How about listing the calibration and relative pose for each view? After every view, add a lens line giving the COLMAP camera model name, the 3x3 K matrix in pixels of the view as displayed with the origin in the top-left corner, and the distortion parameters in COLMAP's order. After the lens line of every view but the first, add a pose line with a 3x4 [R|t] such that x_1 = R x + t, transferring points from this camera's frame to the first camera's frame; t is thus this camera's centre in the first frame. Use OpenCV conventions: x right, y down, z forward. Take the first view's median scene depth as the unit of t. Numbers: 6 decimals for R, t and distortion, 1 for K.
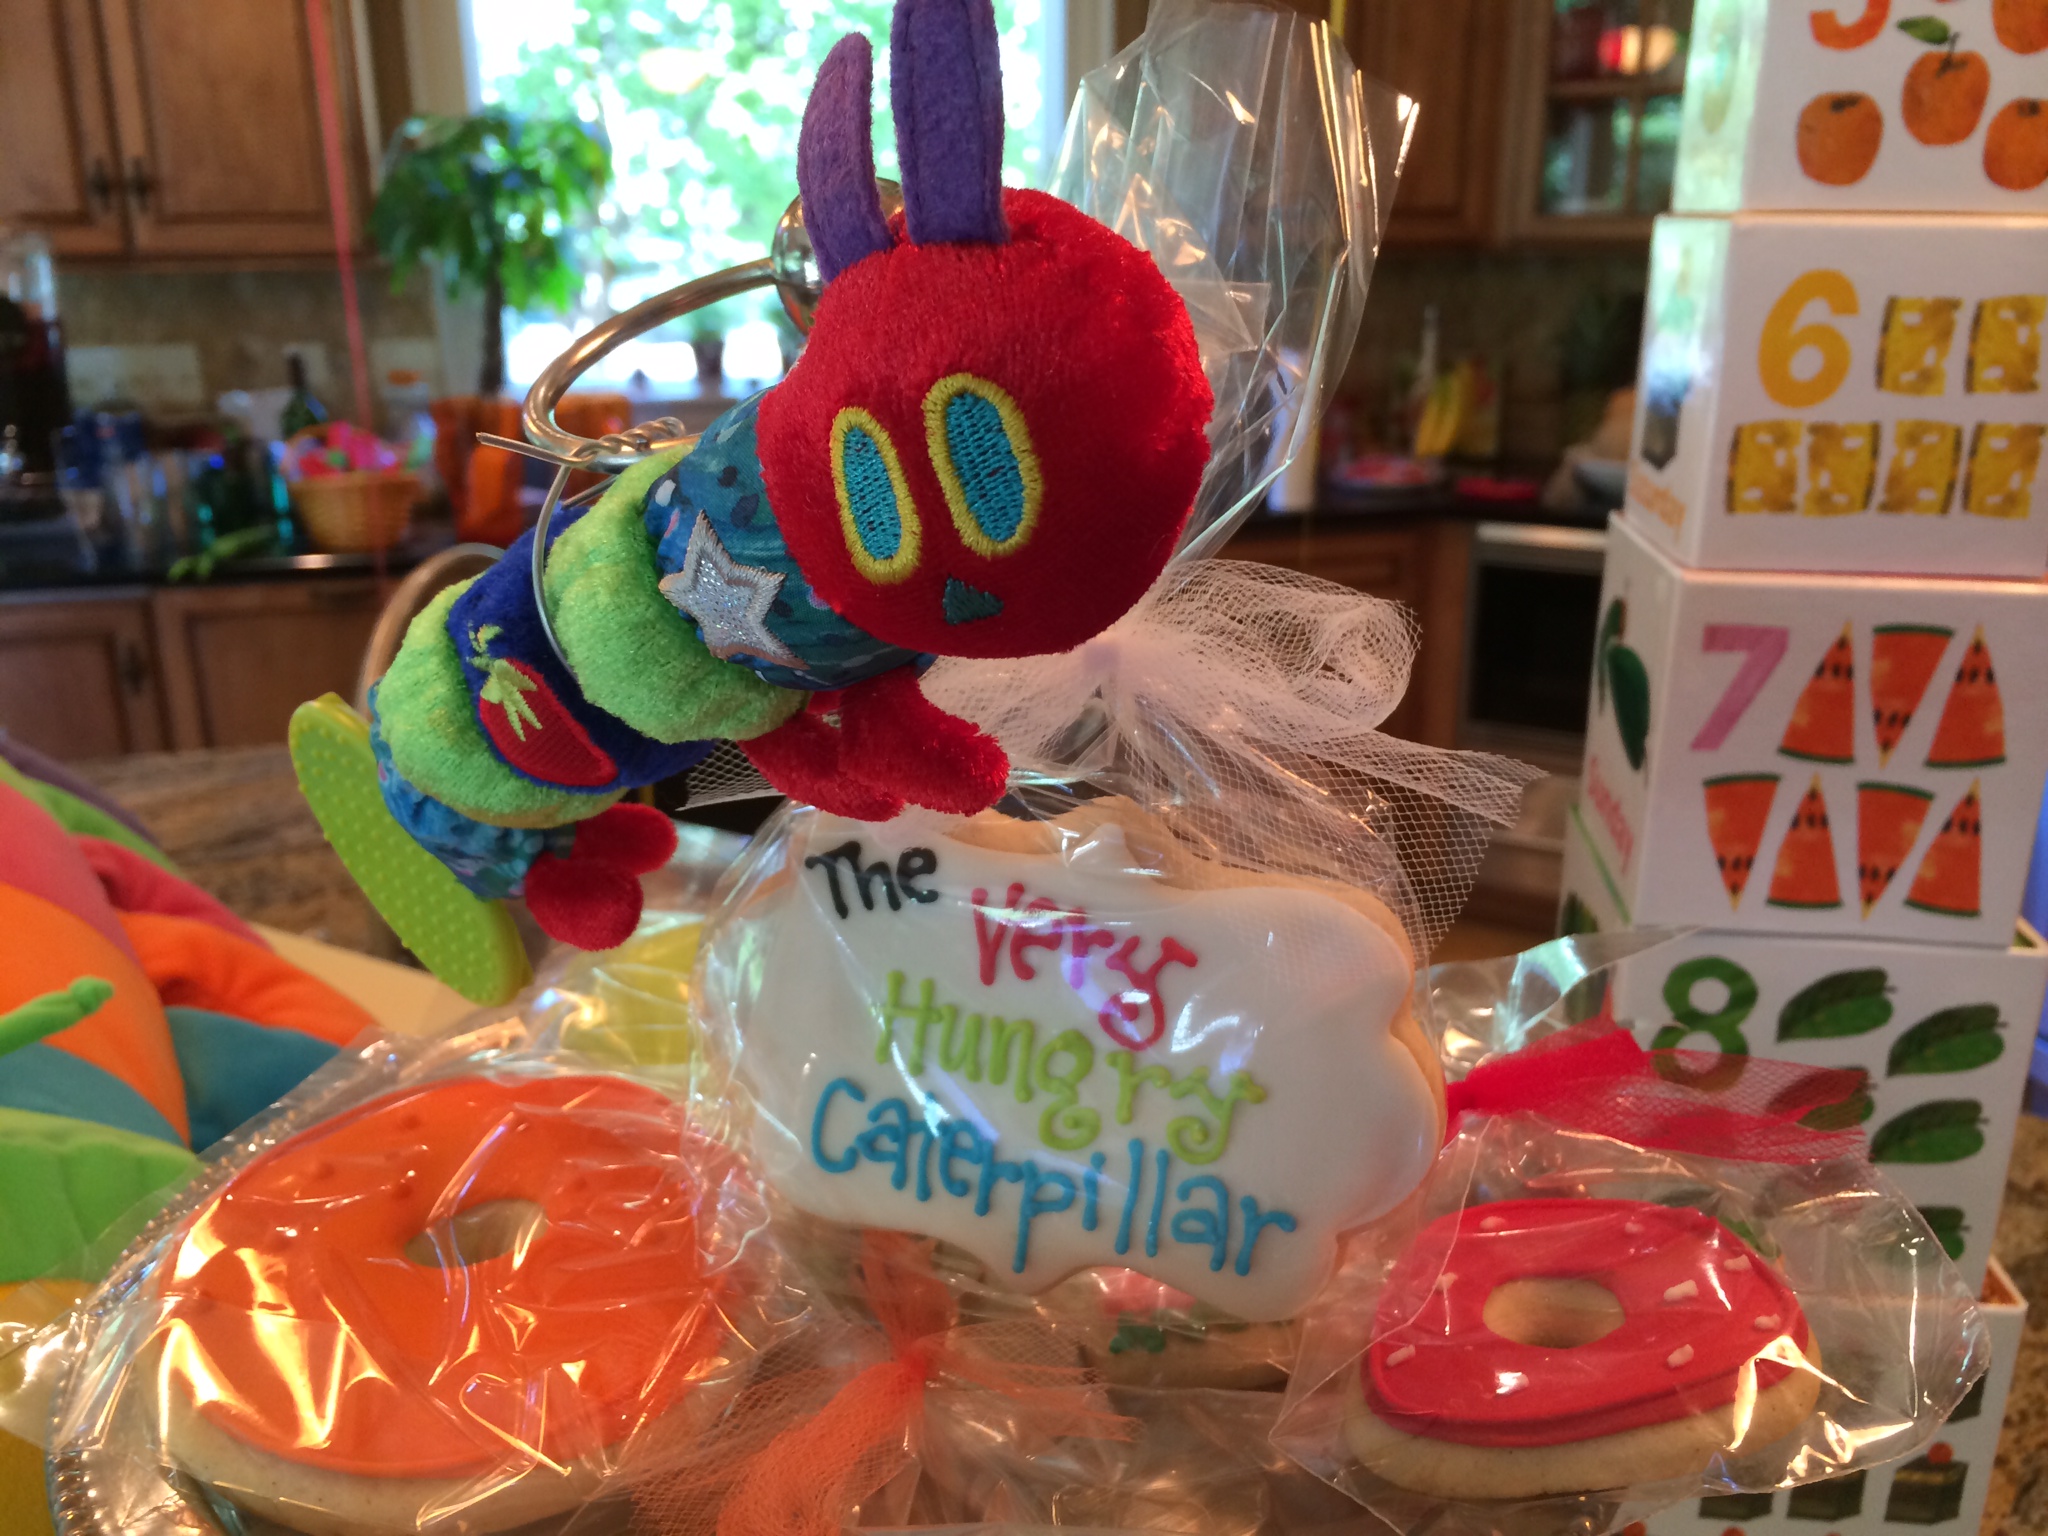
lens RADIAL K [[1773.5, 0, 1019.0], [0, 1773.5, 761.1], [0, 0, 1]] dist [0.052293, -0.058908]
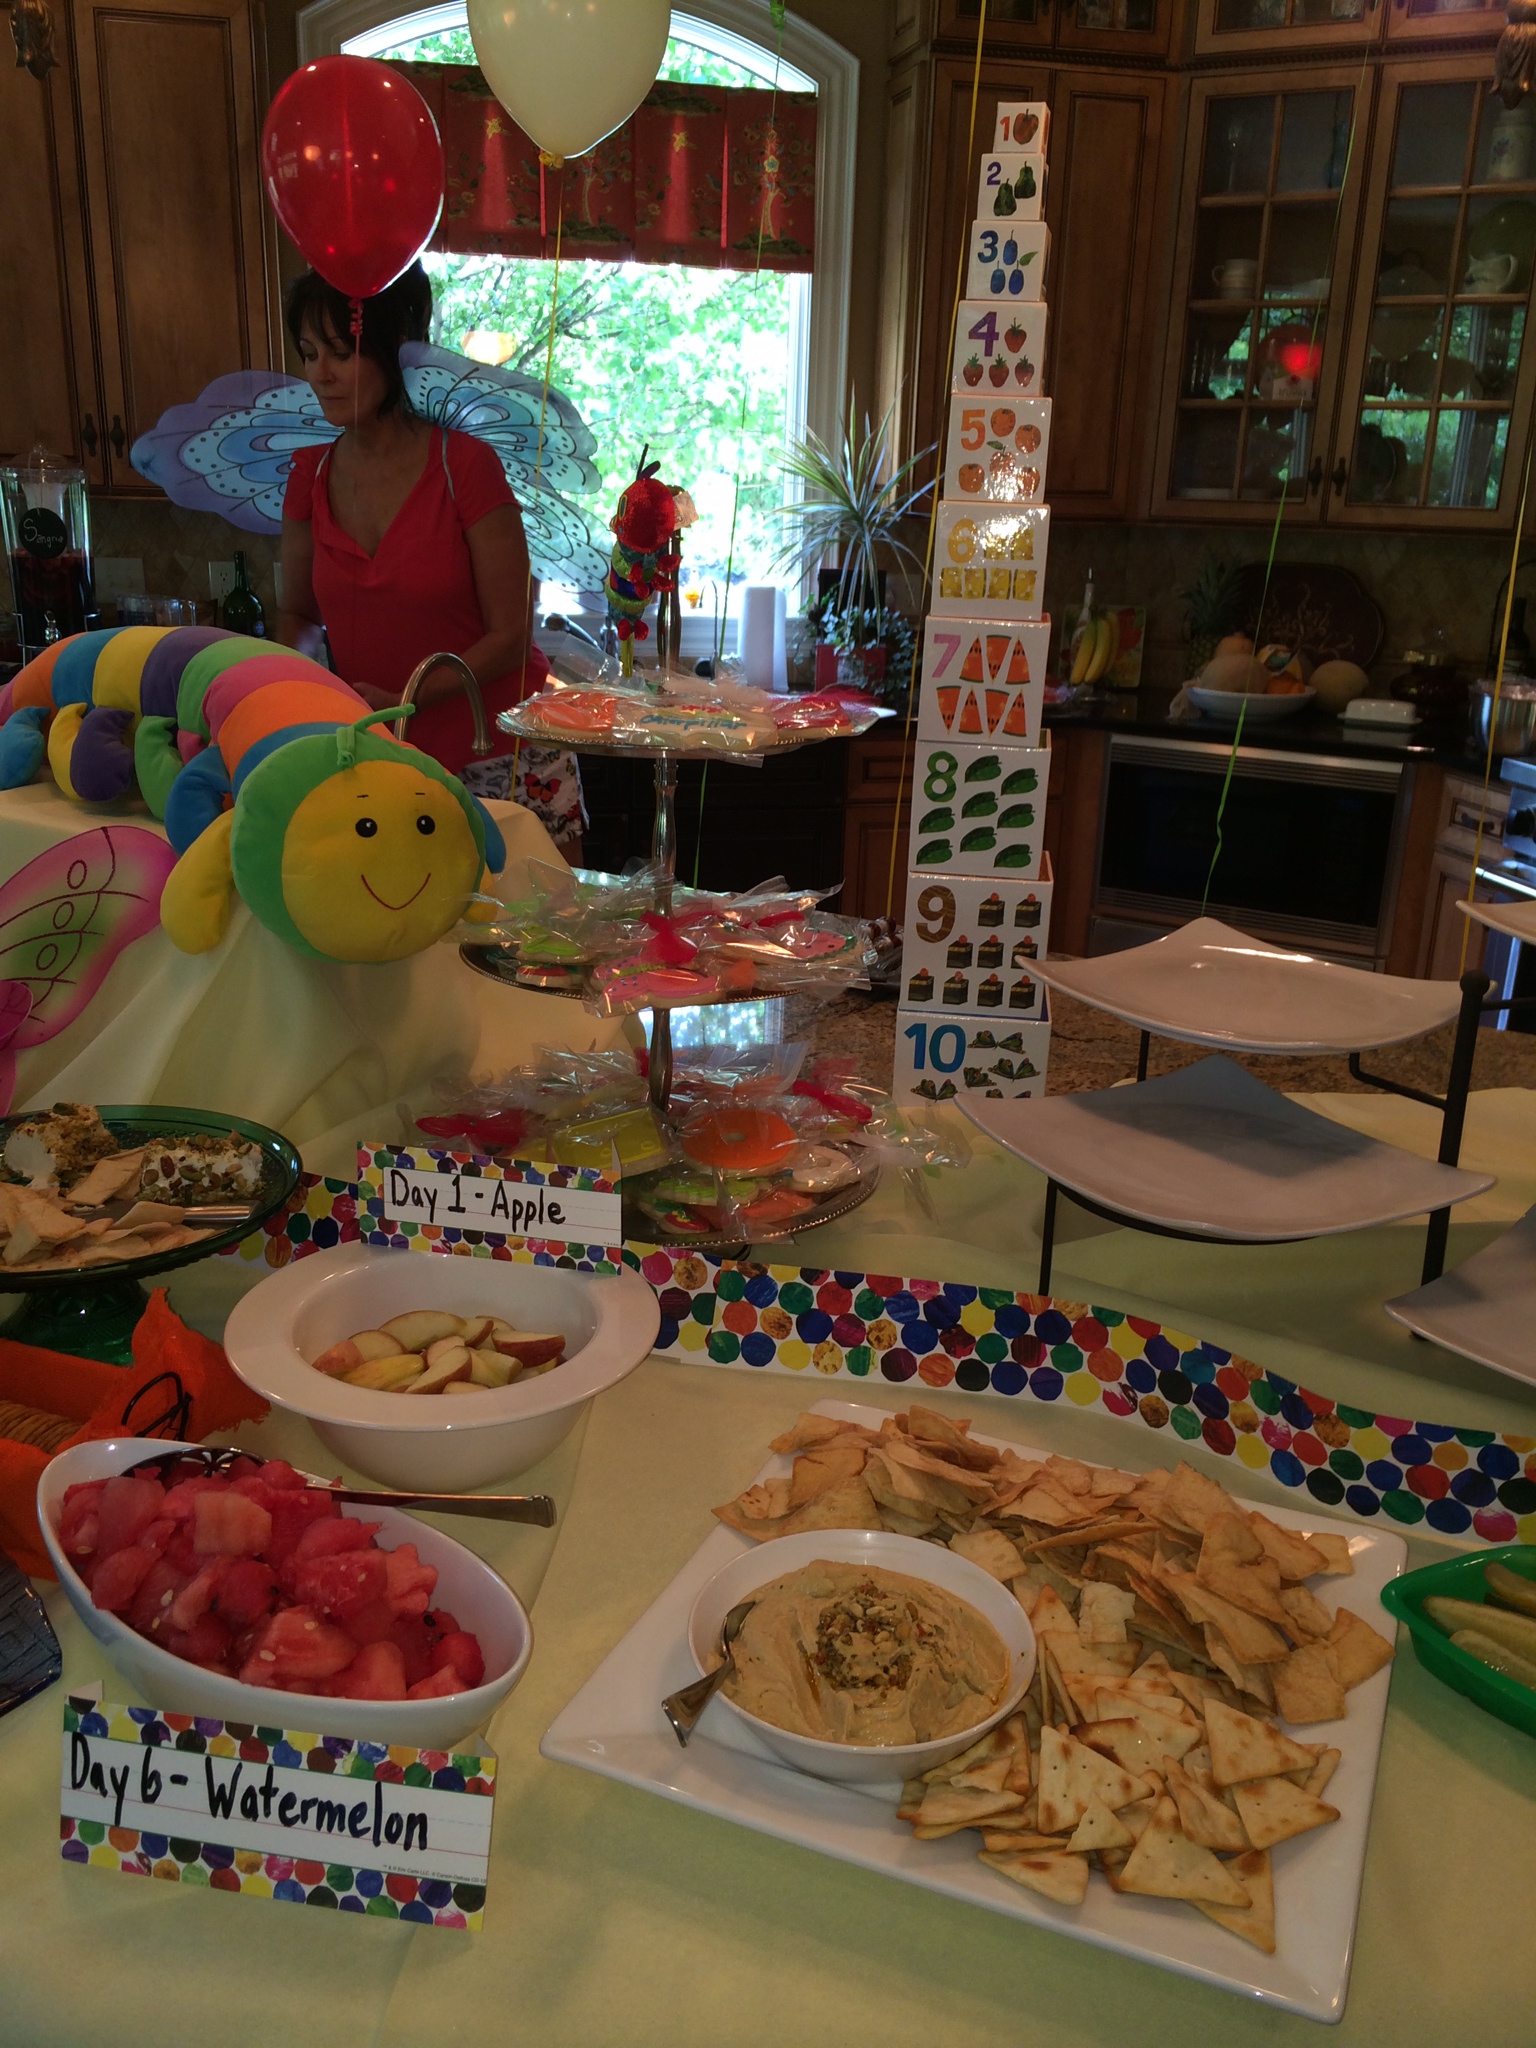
lens RADIAL K [[1773.5, 0, 801.7], [0, 1773.5, 1007.2], [0, 0, 1]] dist [0.052293, -0.058908]
pose [[0.999292, 0.035972, 0.011061, 0.025422], [-0.035859, 0.999304, -0.010282, 0.105332], [-0.011423, 0.009878, 0.999886, -0.356320]]
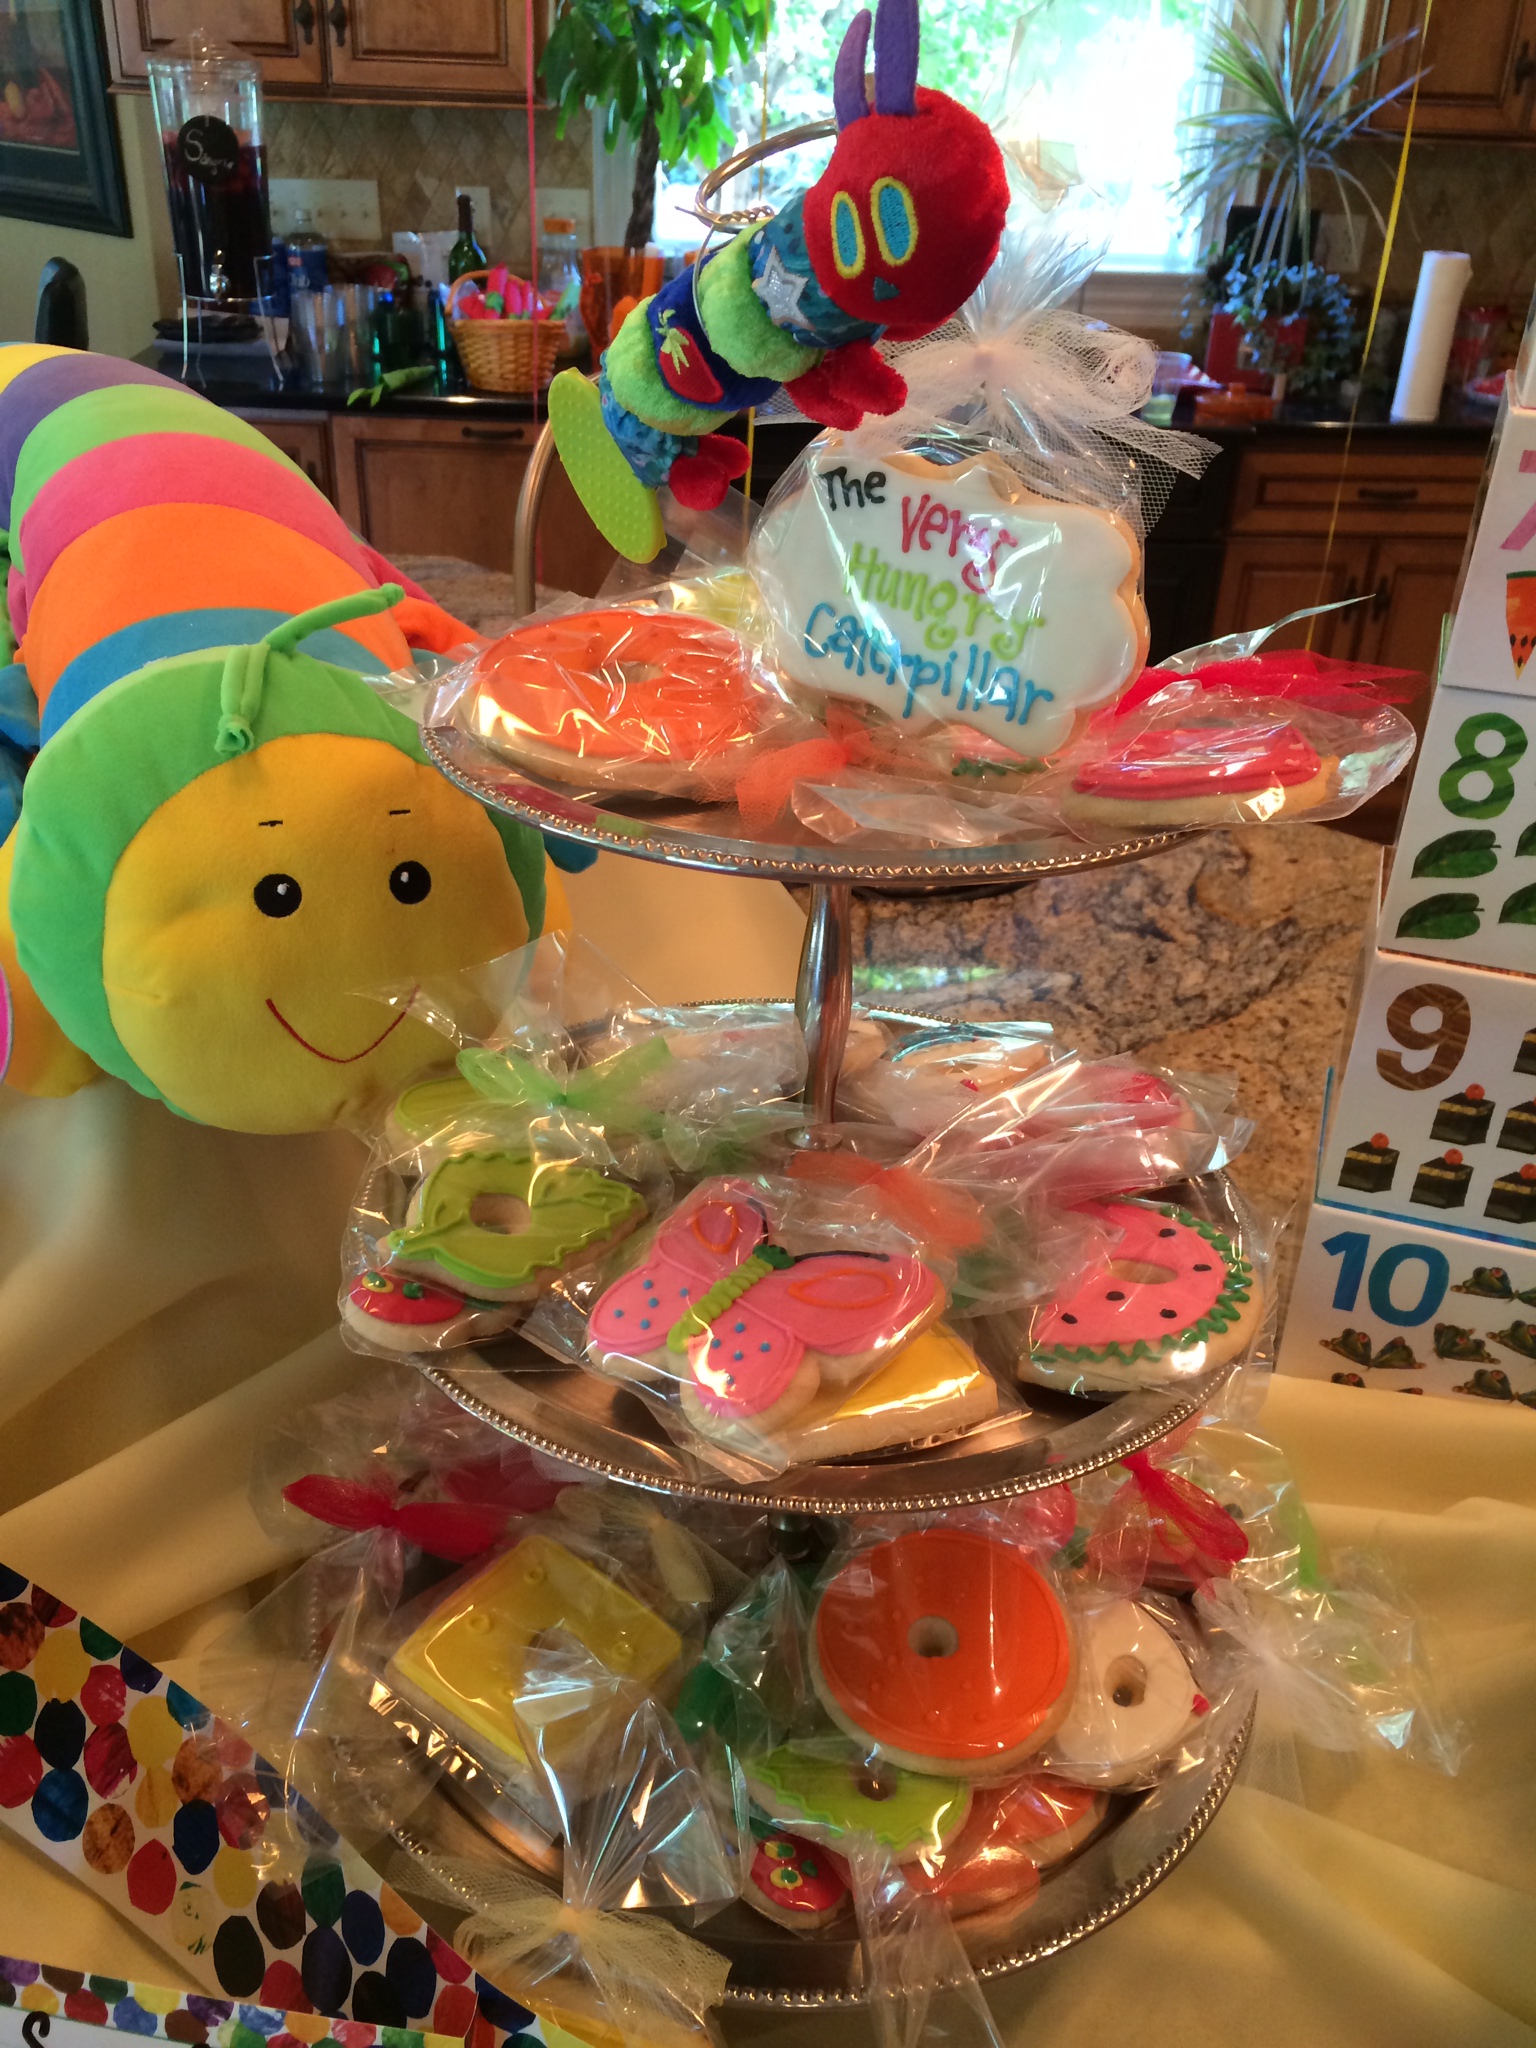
lens RADIAL K [[1773.5, 0, 770.1], [0, 1773.5, 1009.5], [0, 0, 1]] dist [0.052293, -0.058908]
pose [[0.975955, 0.136925, -0.169595, 0.021098], [-0.103561, 0.975921, 0.191974, 0.023108], [0.191797, -0.169794, 0.966635, -0.080989]]
